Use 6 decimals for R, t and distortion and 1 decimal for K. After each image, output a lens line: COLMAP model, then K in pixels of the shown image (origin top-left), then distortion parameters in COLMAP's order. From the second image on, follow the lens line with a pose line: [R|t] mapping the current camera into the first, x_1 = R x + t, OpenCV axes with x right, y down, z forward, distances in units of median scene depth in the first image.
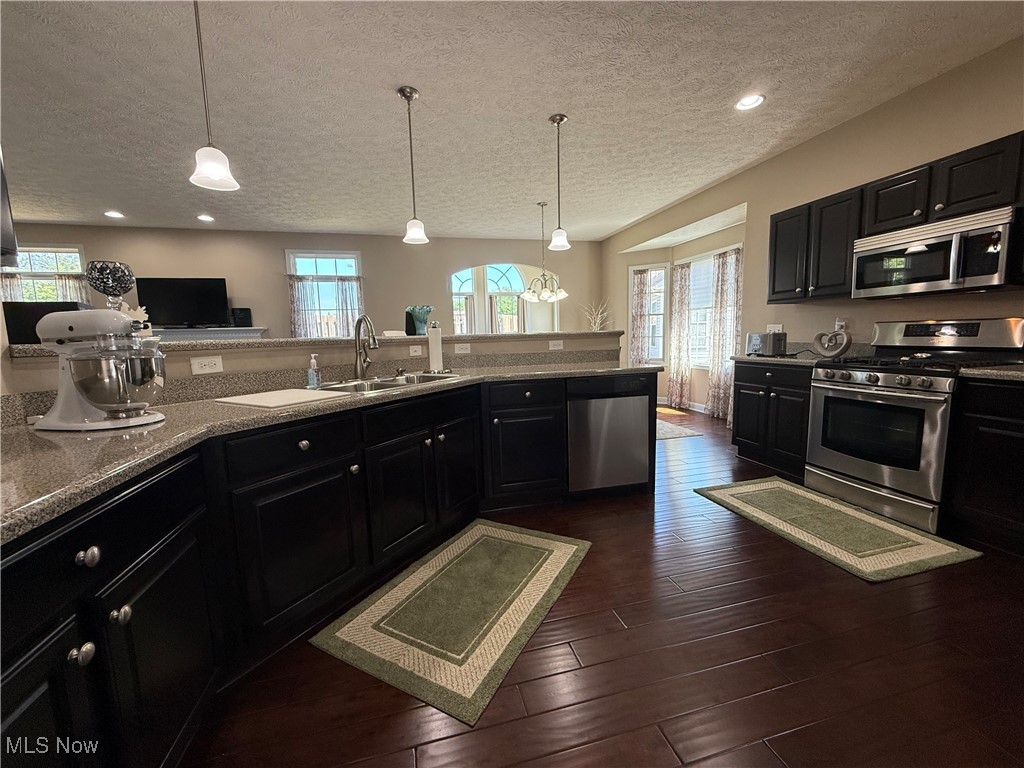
lens RADIAL K [[407.4, 0, 509.3], [0, 407.4, 383.6], [0, 0, 1]] dist [-0.000035, 0.000001]
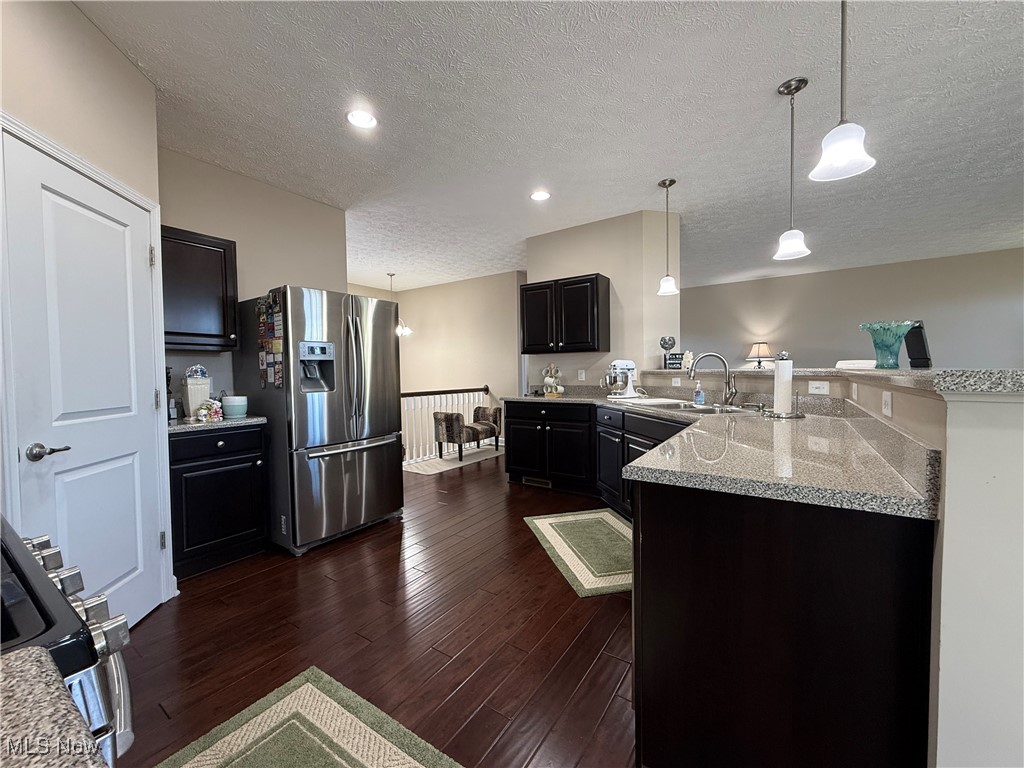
lens RADIAL K [[407.4, 0, 509.3], [0, 407.4, 383.6], [0, 0, 1]] dist [-0.000035, 0.000001]
pose [[-0.753041, 0.060459, -0.655190, 0.767086], [-0.041149, 0.989493, 0.138603, -0.184391], [0.656686, 0.131334, -0.742641, 1.280515]]
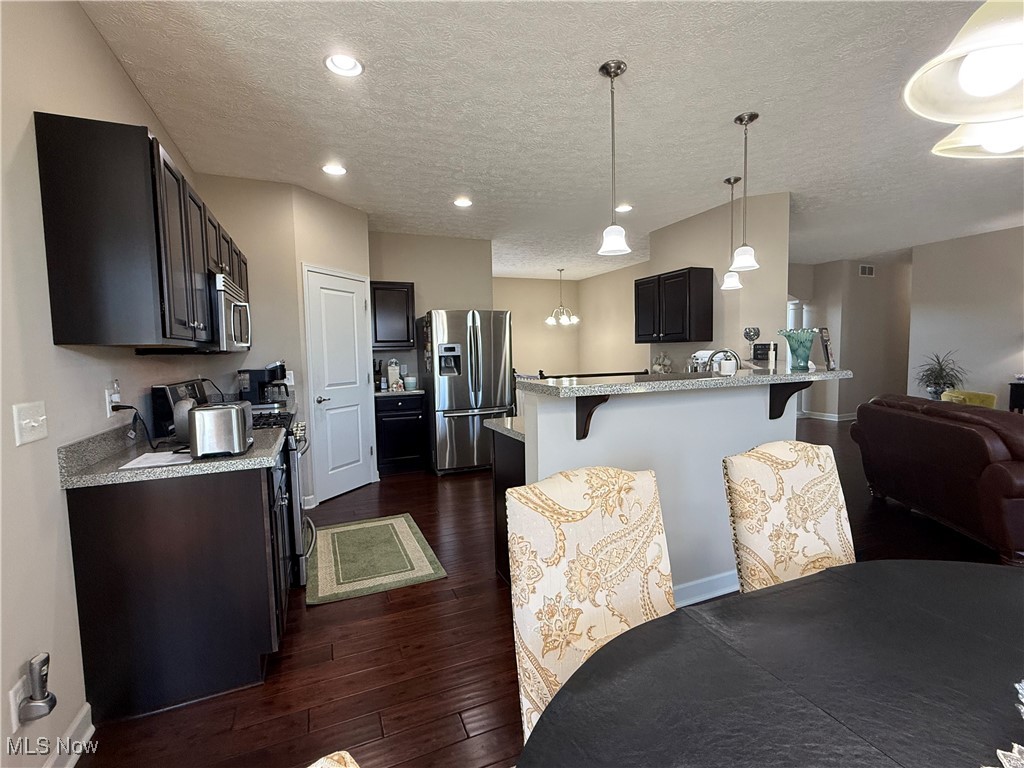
lens RADIAL K [[462.5, 0, 512.0], [0, 462.5, 384.0], [0, 0, 1]] dist [-0.000015, 0.000150]
pose [[-0.988505, 0.060302, -0.138640, 0.472892], [0.033081, 0.981061, 0.190852, -0.311464], [0.147523, 0.184072, -0.971779, 2.031738]]
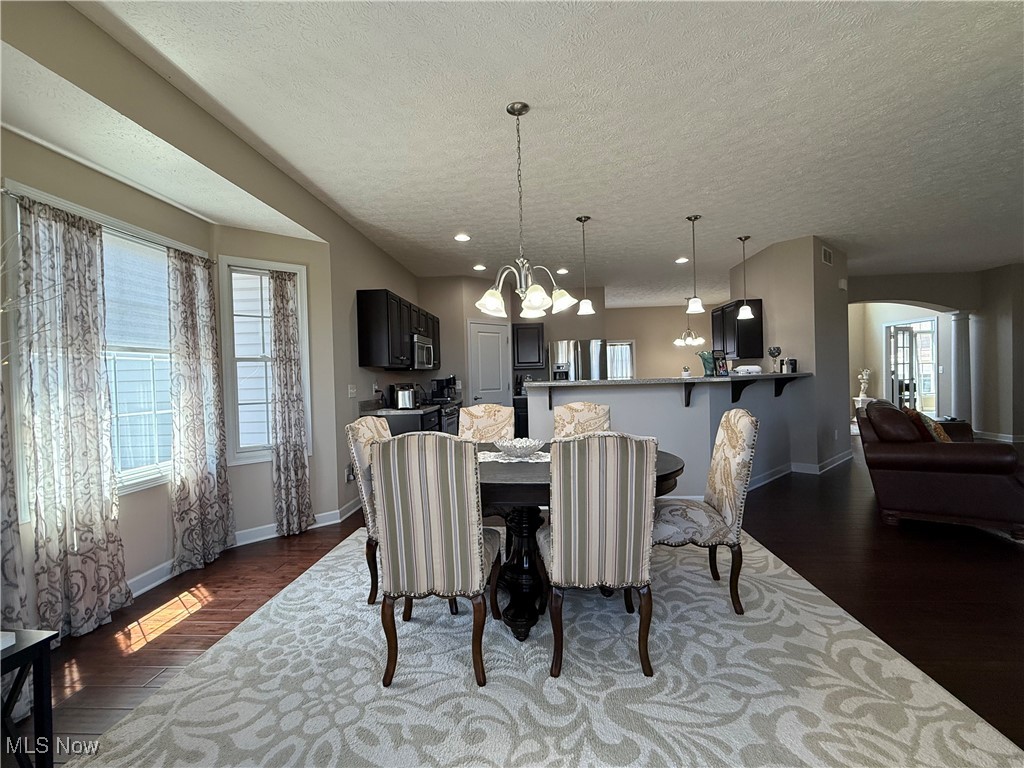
lens RADIAL K [[462.5, 0, 512.0], [0, 462.5, 384.0], [0, 0, 1]] dist [-0.000015, 0.000150]
pose [[-0.948474, 0.051569, 0.312631, -0.110111], [0.092869, 0.988580, 0.118683, -0.354834], [-0.302940, 0.141602, -0.942431, 2.821740]]
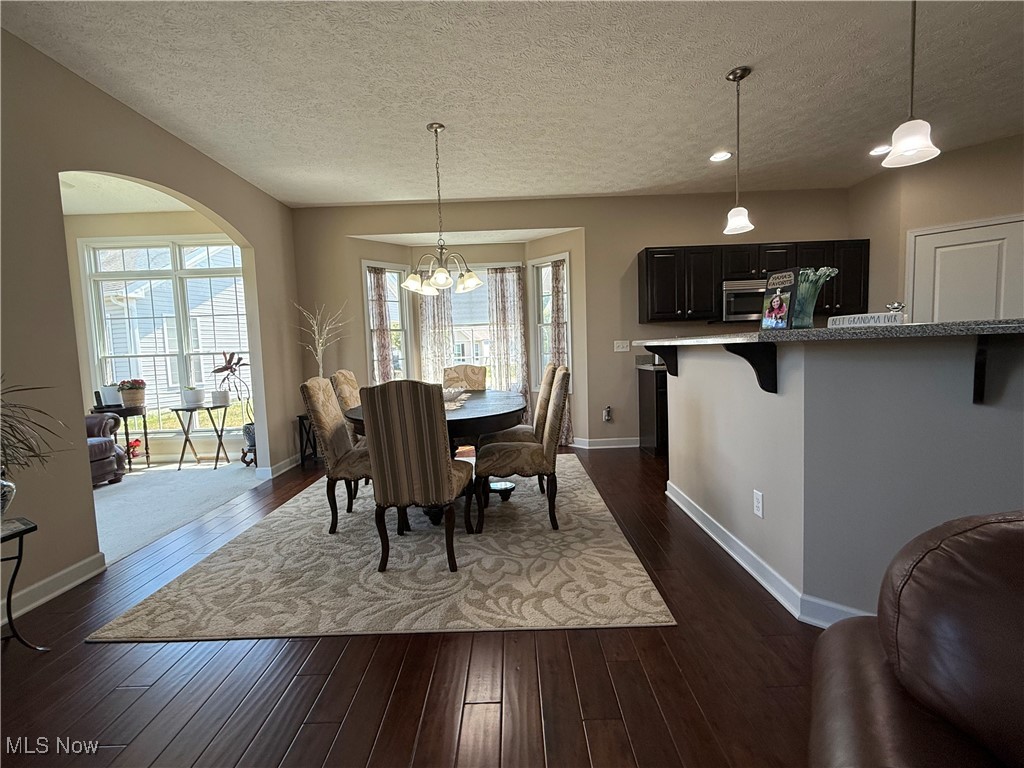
lens RADIAL K [[462.5, 0, 512.0], [0, 462.5, 384.0], [0, 0, 1]] dist [-0.000015, 0.000150]
pose [[0.251380, -0.053385, 0.966415, -1.011658], [0.143547, 0.989492, 0.017321, -0.130926], [-0.957185, 0.134372, 0.256402, 1.414988]]
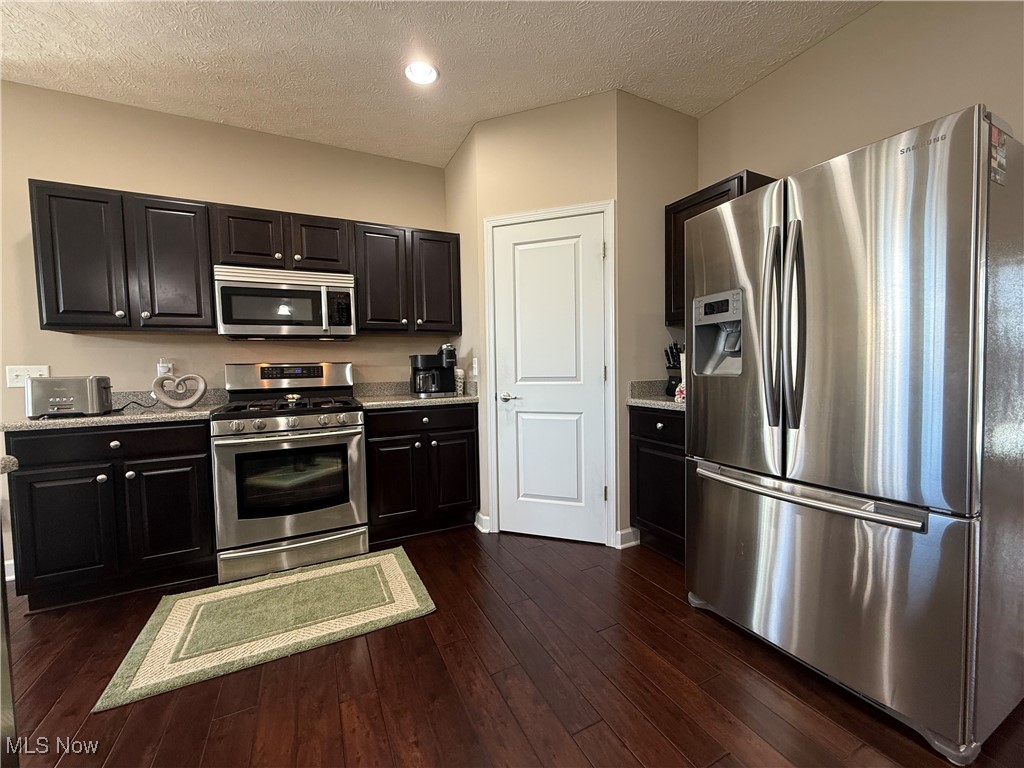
lens RADIAL K [[407.4, 0, 509.3], [0, 407.4, 383.6], [0, 0, 1]] dist [-0.000035, 0.000001]
pose [[-0.203294, -0.011355, 0.979052, -0.096604], [0.143790, 0.988745, 0.041325, -0.062701], [-0.968502, 0.149179, -0.199373, 0.647760]]
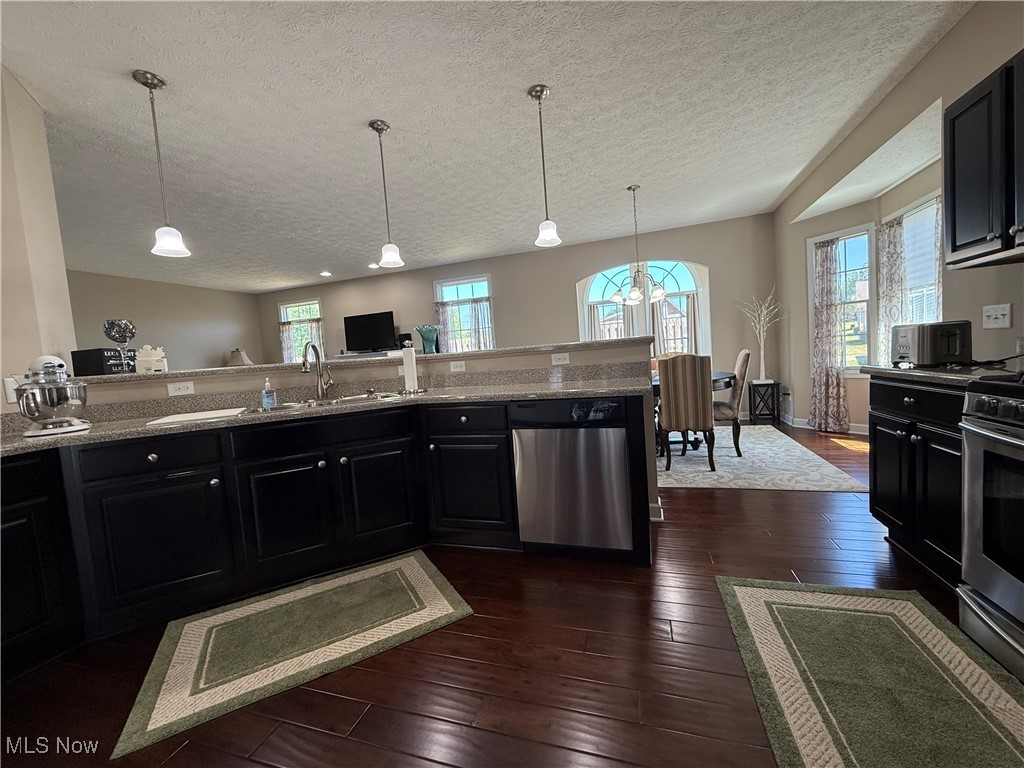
lens RADIAL K [[407.4, 0, 509.3], [0, 407.4, 383.6], [0, 0, 1]] dist [-0.000035, 0.000001]
pose [[0.843632, 0.000352, -0.536922, 0.576485], [-0.012948, 0.999722, -0.019689, -0.032948], [0.536766, 0.023563, 0.843402, 0.300712]]
